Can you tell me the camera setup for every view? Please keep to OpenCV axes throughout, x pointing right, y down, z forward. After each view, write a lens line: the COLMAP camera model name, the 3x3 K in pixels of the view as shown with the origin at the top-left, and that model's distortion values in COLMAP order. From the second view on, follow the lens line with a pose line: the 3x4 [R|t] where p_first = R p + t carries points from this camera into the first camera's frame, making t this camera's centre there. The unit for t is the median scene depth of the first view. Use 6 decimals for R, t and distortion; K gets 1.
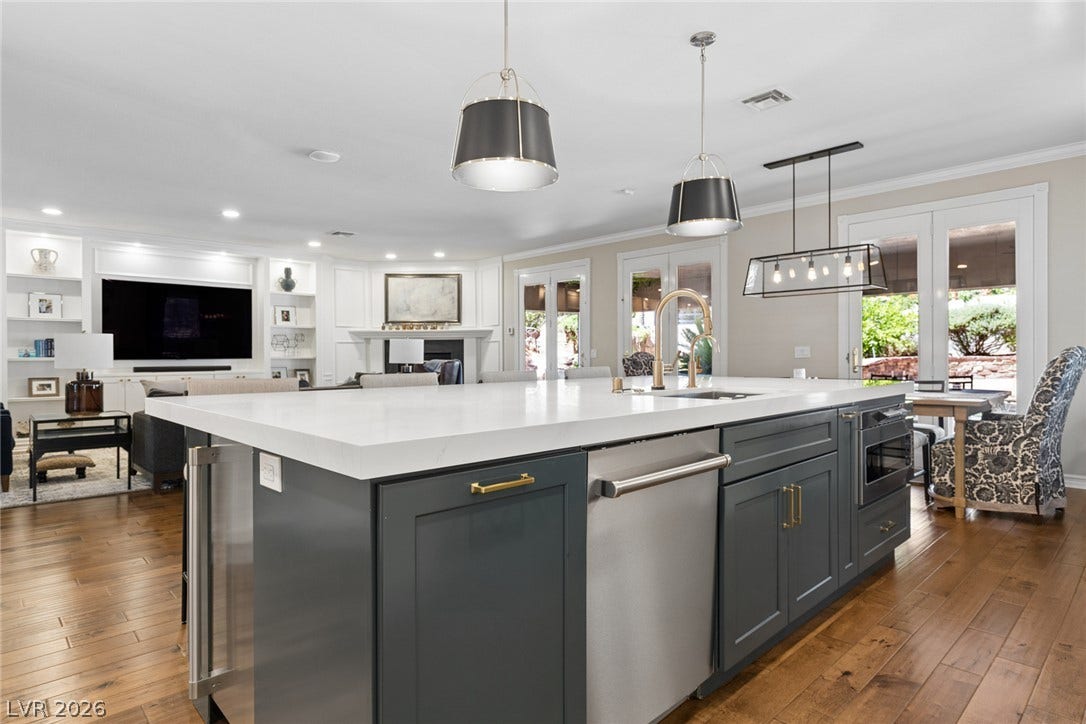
lens RADIAL K [[602.5, 0, 545.0], [0, 602.5, 359.9], [0, 0, 1]] dist [0.000476, 0.000004]
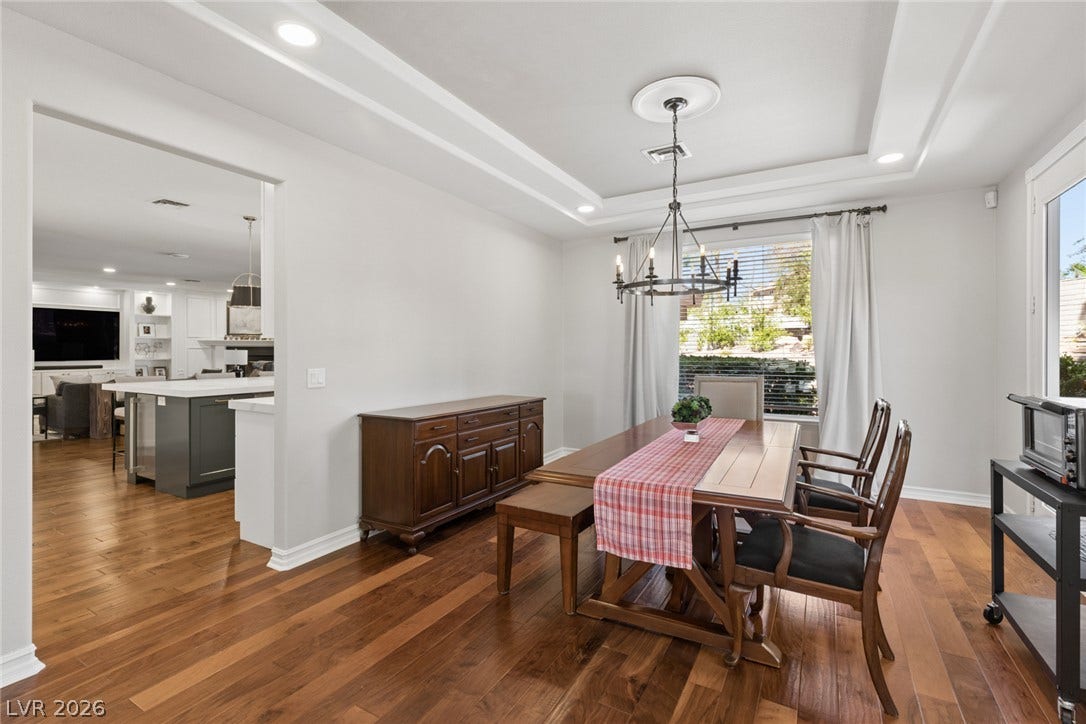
lens RADIAL K [[493.7, 0, 543.1], [0, 493.7, 354.1], [0, 0, 1]] dist [0.001438, -0.000525]
pose [[0.959732, 0.002712, 0.280904, 0.147614], [-0.002640, 0.999996, -0.000637, -0.017628], [-0.280905, -0.000130, 0.959736, -0.402164]]
